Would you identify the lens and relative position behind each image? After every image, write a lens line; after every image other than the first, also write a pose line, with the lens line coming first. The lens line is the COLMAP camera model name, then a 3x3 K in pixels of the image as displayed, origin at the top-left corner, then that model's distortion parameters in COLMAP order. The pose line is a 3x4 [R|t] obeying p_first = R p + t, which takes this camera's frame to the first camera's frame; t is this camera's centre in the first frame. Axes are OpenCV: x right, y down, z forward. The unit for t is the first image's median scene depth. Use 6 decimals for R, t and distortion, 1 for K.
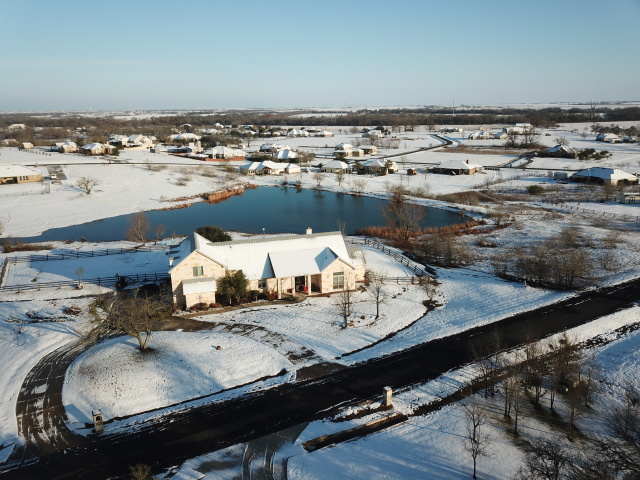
lens RADIAL K [[484.3, 0, 318.4], [0, 484.3, 238.6], [0, 0, 1]] dist [0.032176, -0.034460]
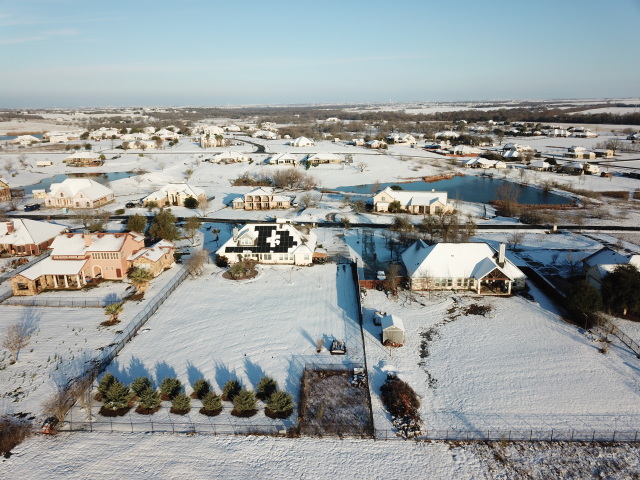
lens RADIAL K [[484.3, 0, 318.4], [0, 484.3, 238.6], [0, 0, 1]] dist [0.032176, -0.034460]
pose [[0.842784, 0.146441, -0.517948, 0.218641], [-0.136986, 0.988948, 0.056709, 0.045620], [0.520528, 0.023158, 0.853530, -0.372382]]
